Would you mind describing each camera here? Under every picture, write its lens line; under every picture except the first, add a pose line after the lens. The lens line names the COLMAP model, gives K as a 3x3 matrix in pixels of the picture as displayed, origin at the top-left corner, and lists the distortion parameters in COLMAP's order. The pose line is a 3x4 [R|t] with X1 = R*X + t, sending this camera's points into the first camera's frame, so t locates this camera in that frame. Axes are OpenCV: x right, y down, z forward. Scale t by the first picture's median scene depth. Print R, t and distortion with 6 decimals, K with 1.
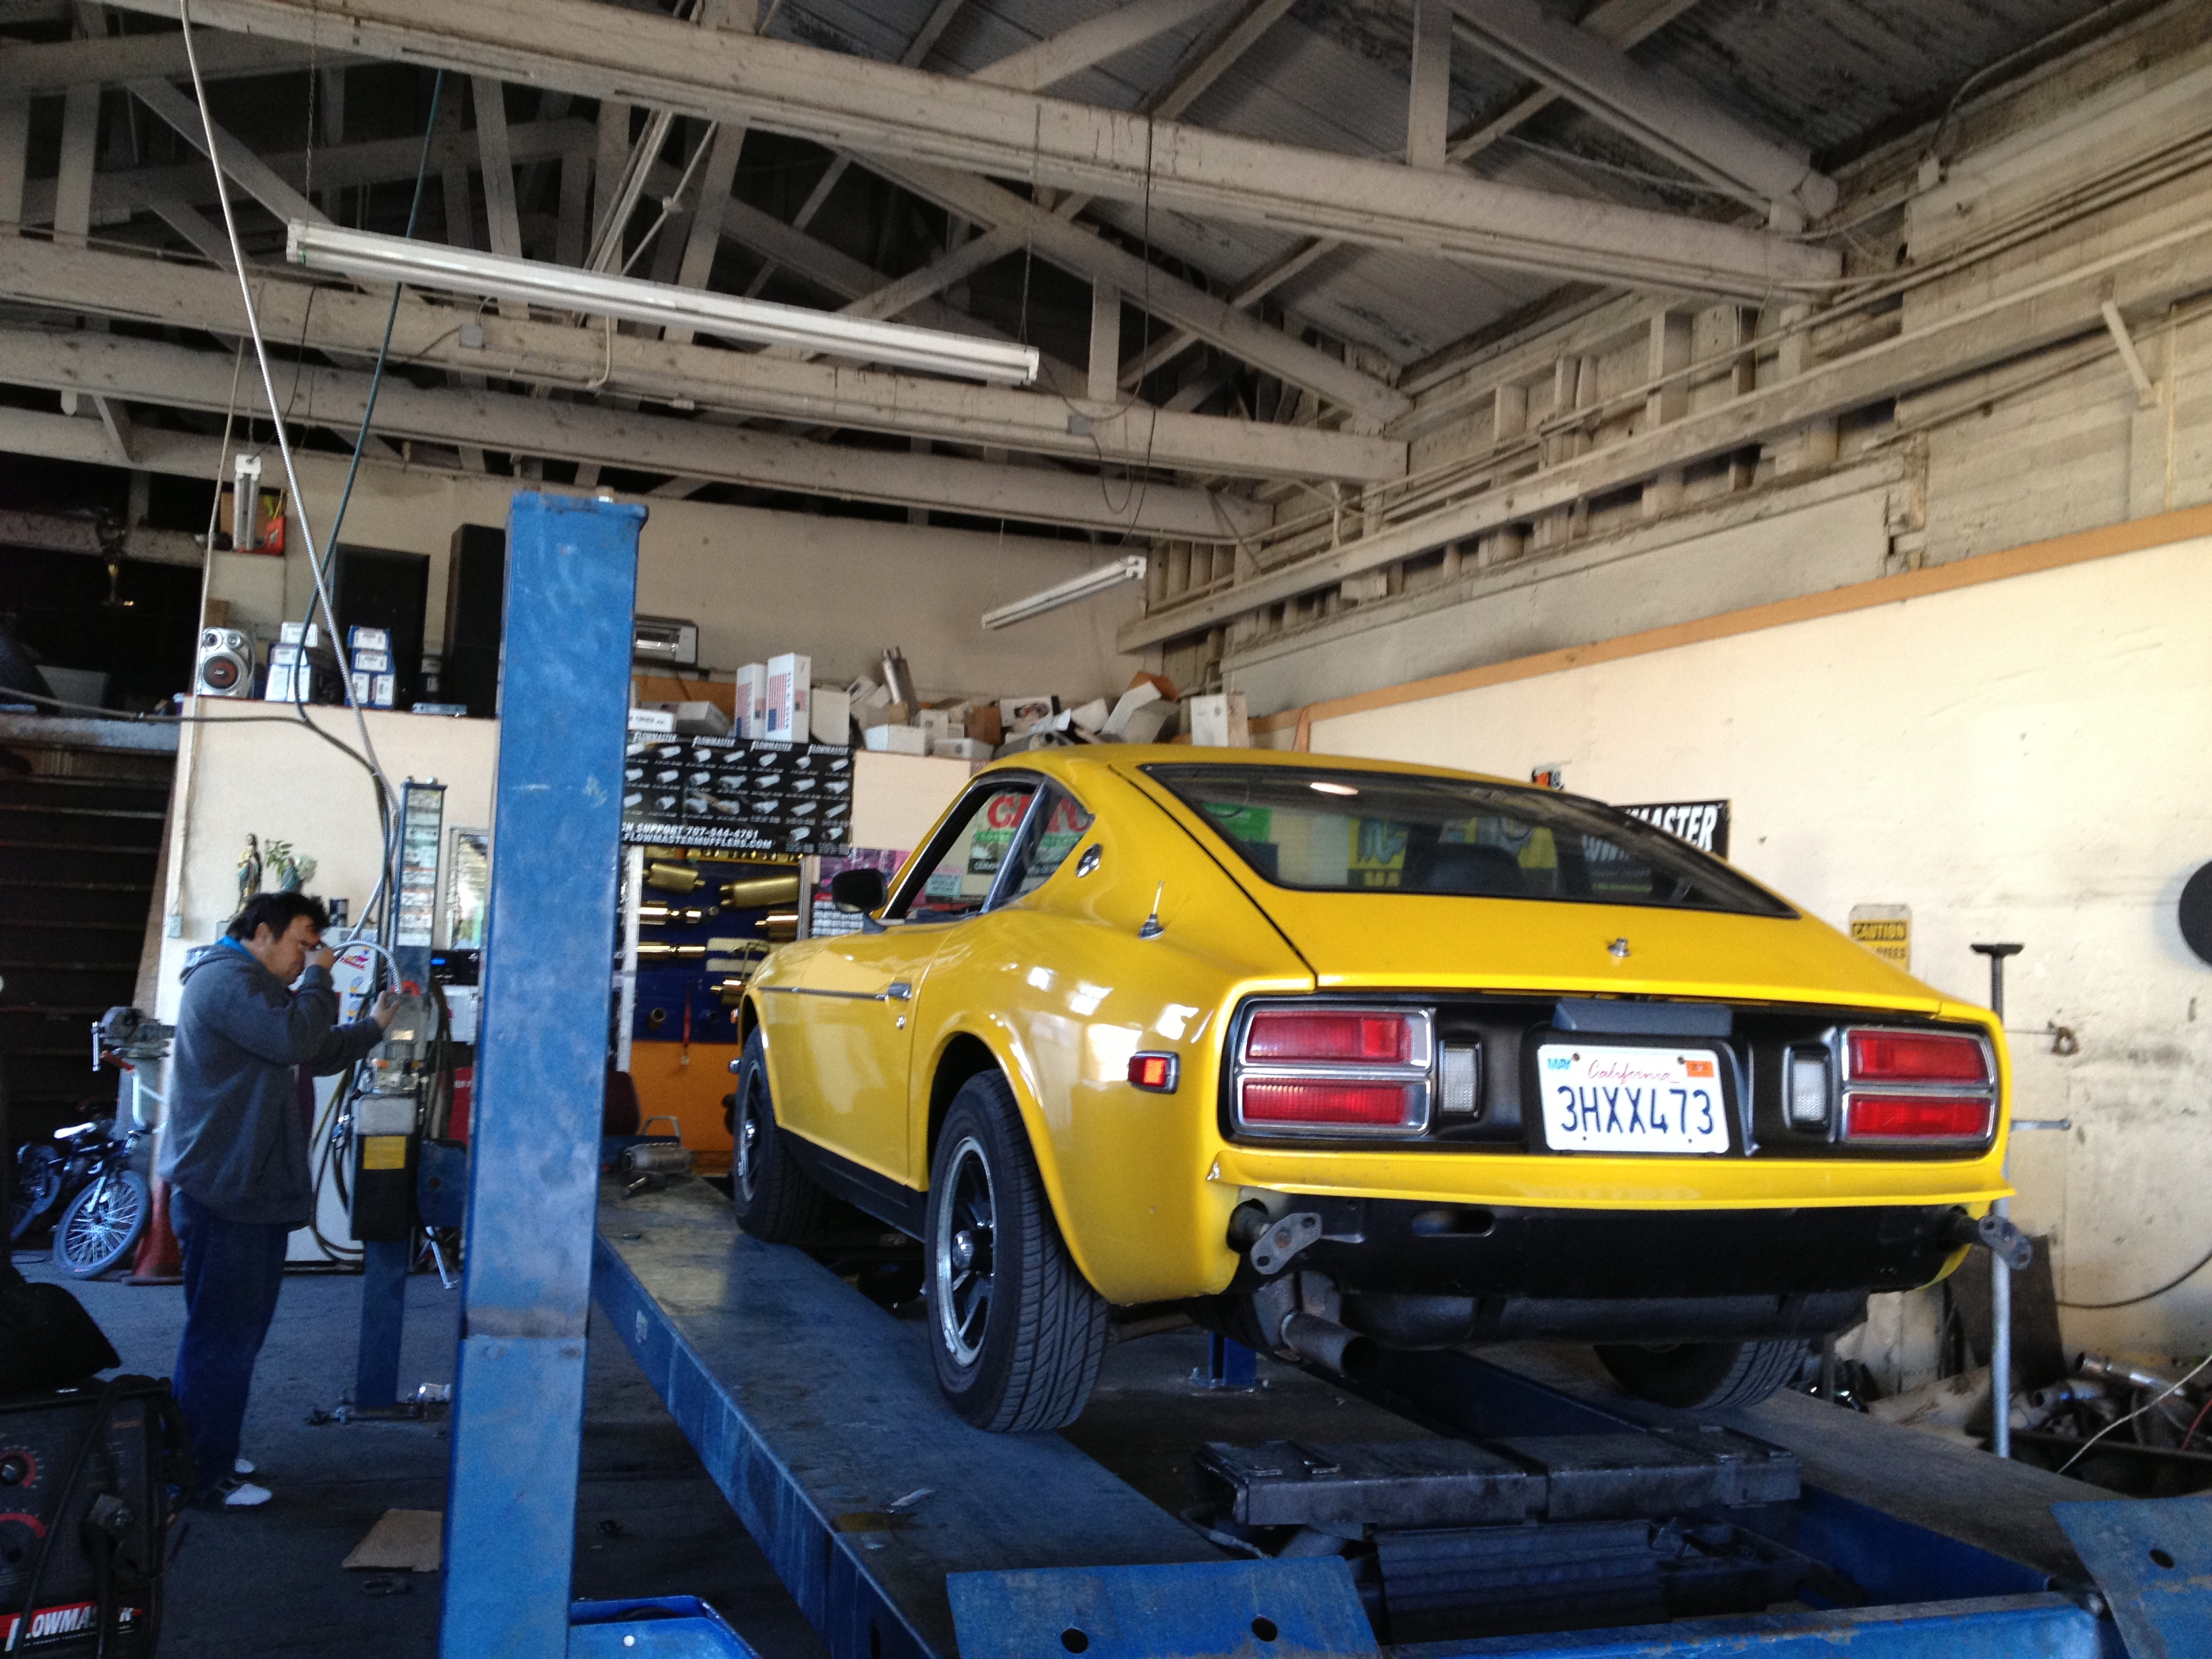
lens RADIAL K [[2094.6, 0, 1106.0], [0, 2094.6, 829.5], [0, 0, 1]] dist [0.097907, -0.189483]
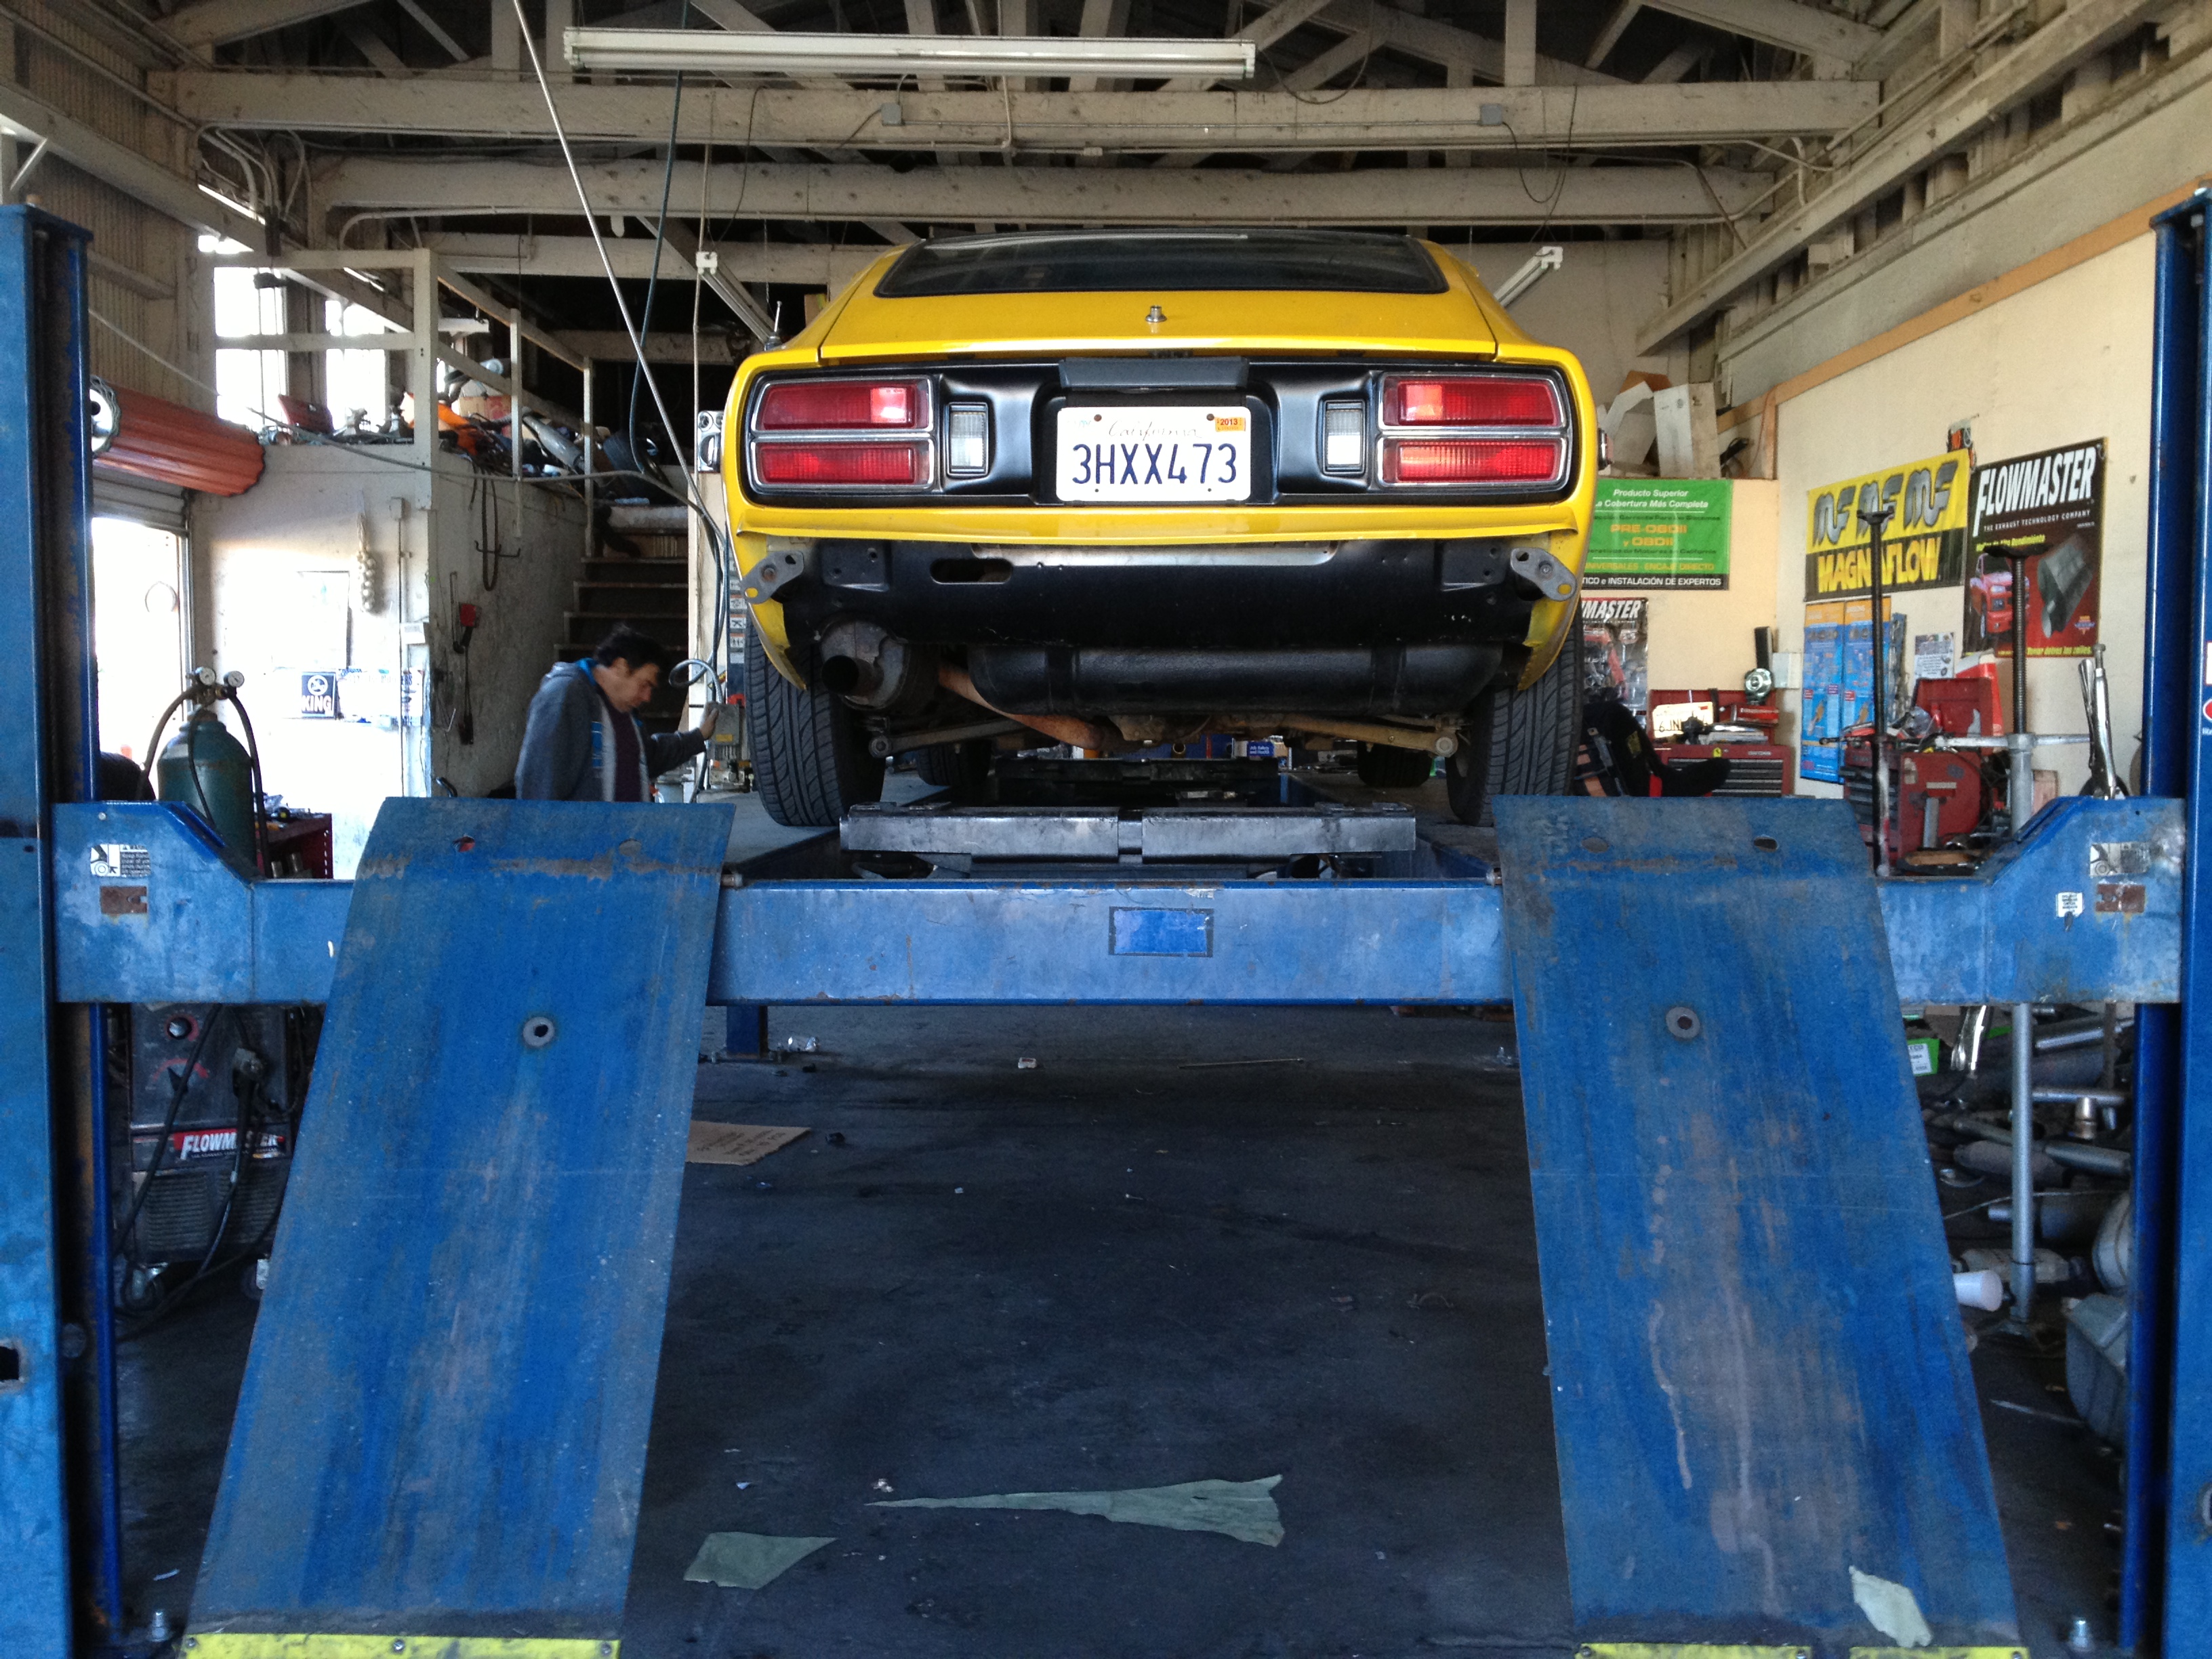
lens RADIAL K [[2094.6, 0, 1106.0], [0, 2094.6, 829.5], [0, 0, 1]] dist [0.097907, -0.189483]
pose [[0.929928, -0.021225, -0.367130, 0.182318], [0.061261, 0.993324, 0.097747, 0.029711], [0.362604, -0.113388, 0.925020, -0.001967]]
